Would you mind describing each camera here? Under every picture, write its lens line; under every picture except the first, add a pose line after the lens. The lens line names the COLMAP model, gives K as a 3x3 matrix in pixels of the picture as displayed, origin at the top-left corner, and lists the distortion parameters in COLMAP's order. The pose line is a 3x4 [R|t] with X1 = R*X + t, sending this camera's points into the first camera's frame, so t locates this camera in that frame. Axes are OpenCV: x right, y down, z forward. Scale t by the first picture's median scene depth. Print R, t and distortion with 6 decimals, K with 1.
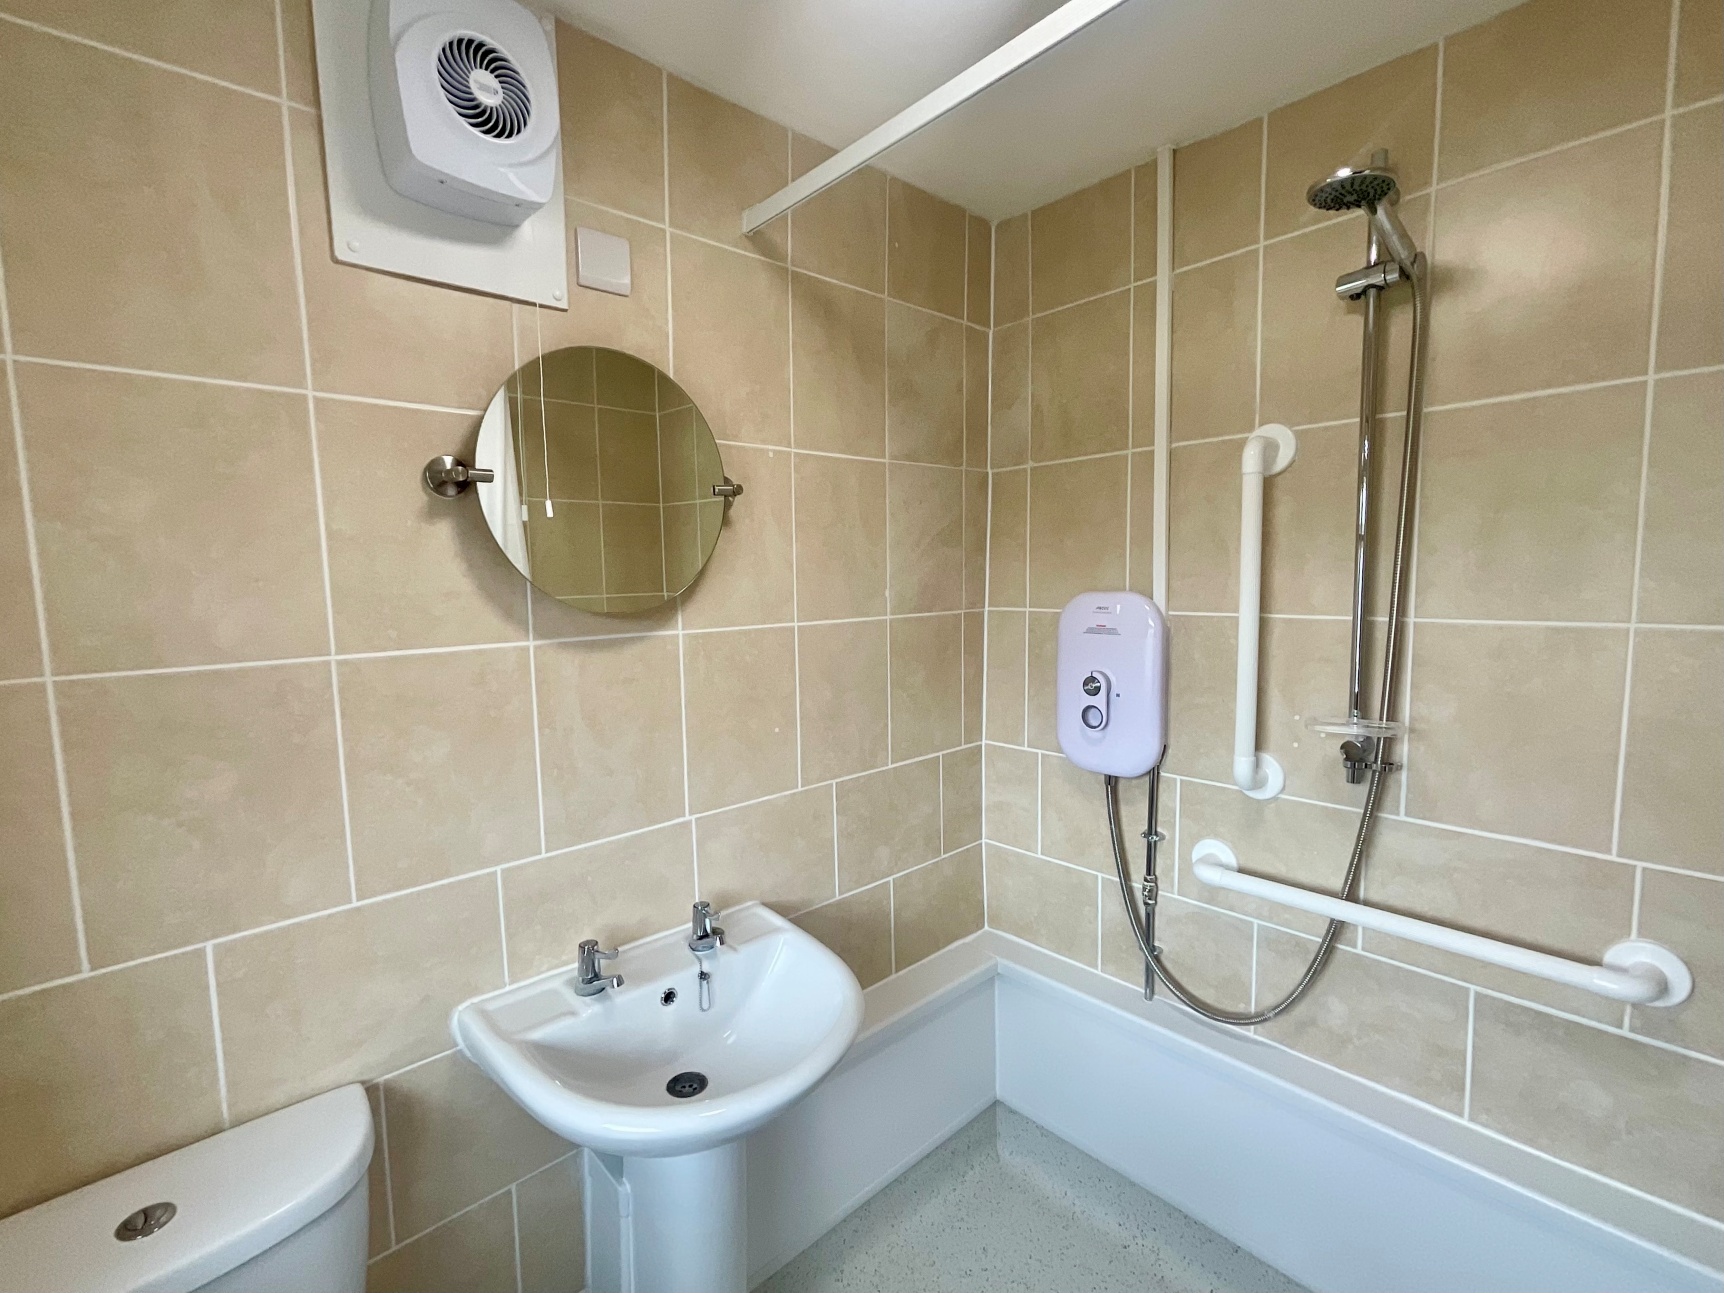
lens RADIAL K [[744.7, 0, 864.2], [0, 744.7, 650.8], [0, 0, 1]] dist [0.001880, -0.002784]
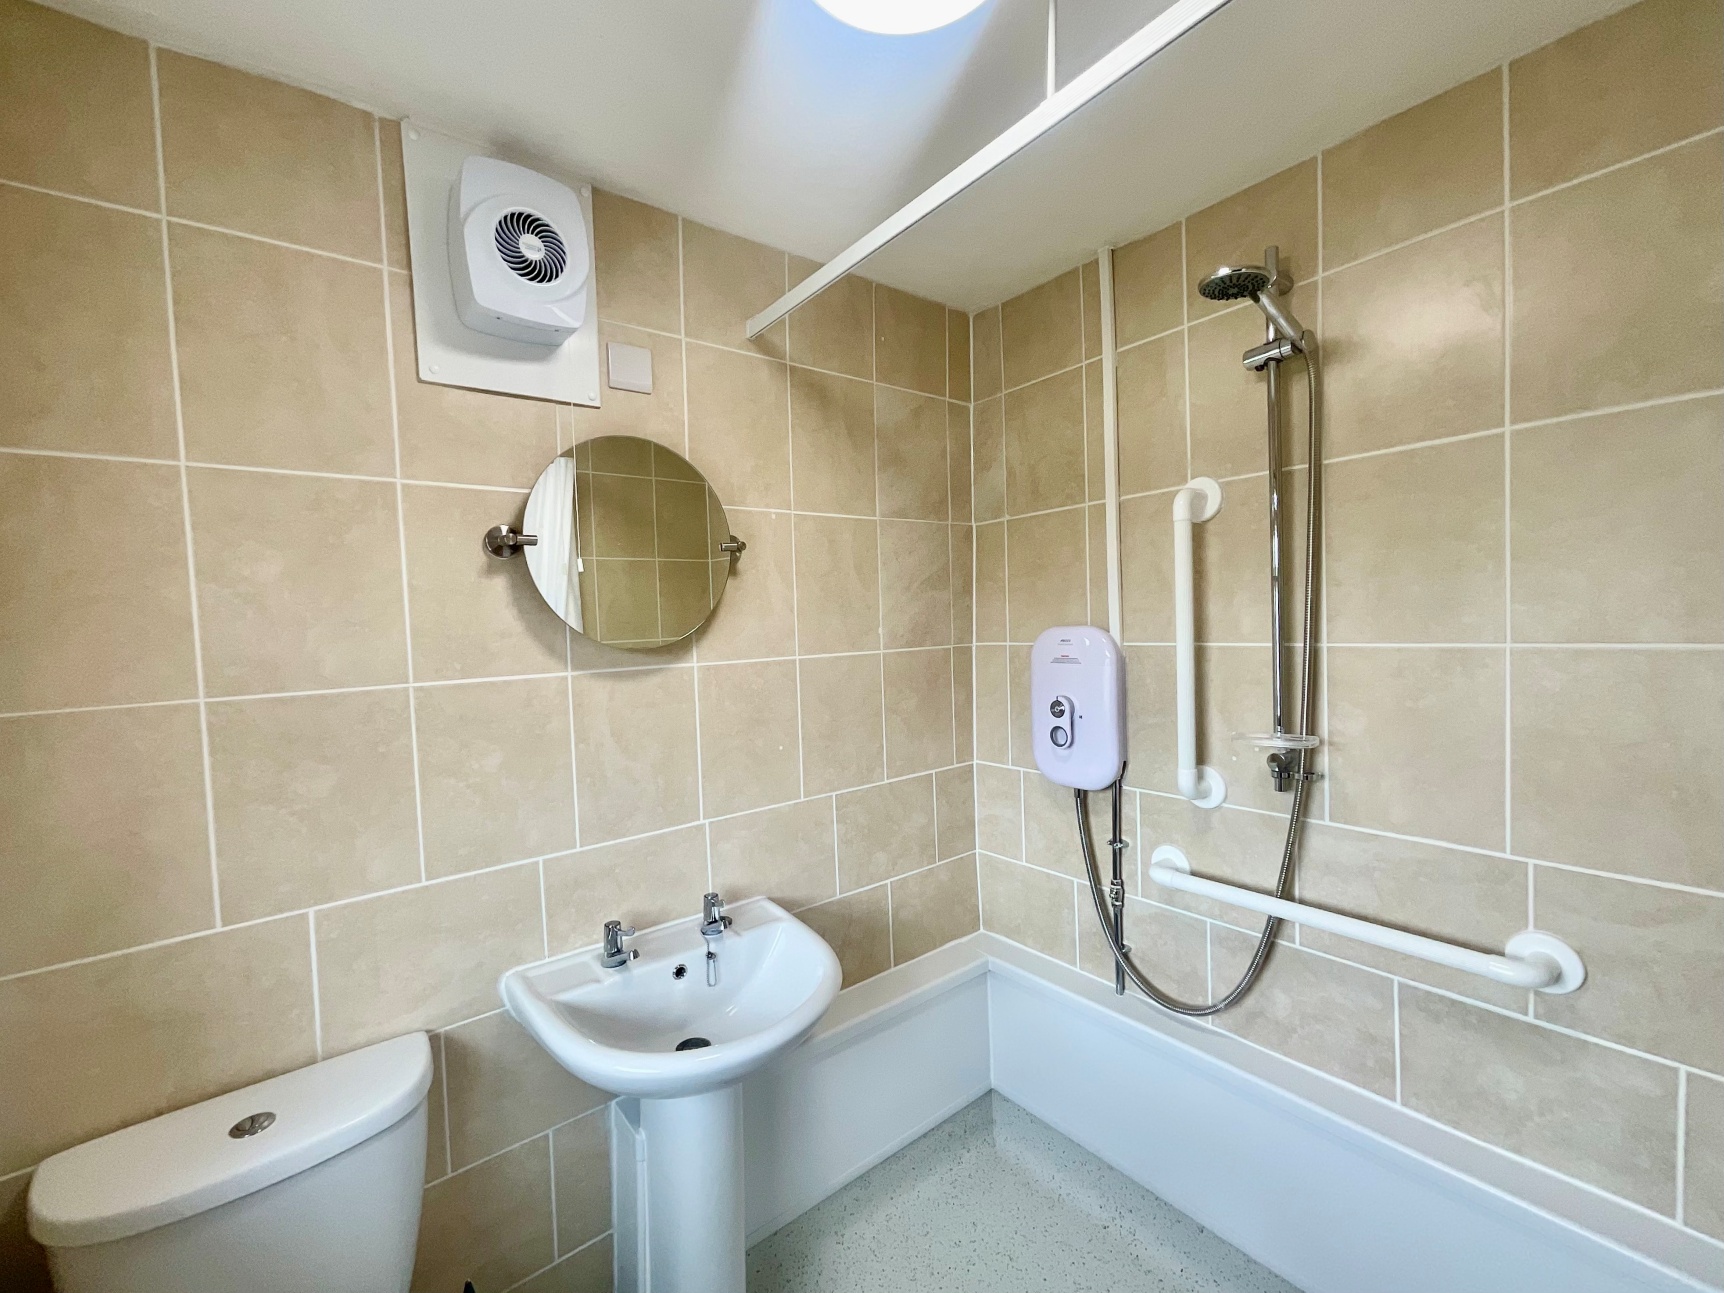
lens RADIAL K [[688.2, 0, 865.2], [0, 688.2, 653.0], [0, 0, 1]] dist [-0.002157, 0.000358]
pose [[0.997122, -0.013569, -0.074584, 0.115898], [0.009581, 0.998518, -0.053575, 0.019682], [0.075200, 0.052706, 0.995775, -0.089266]]
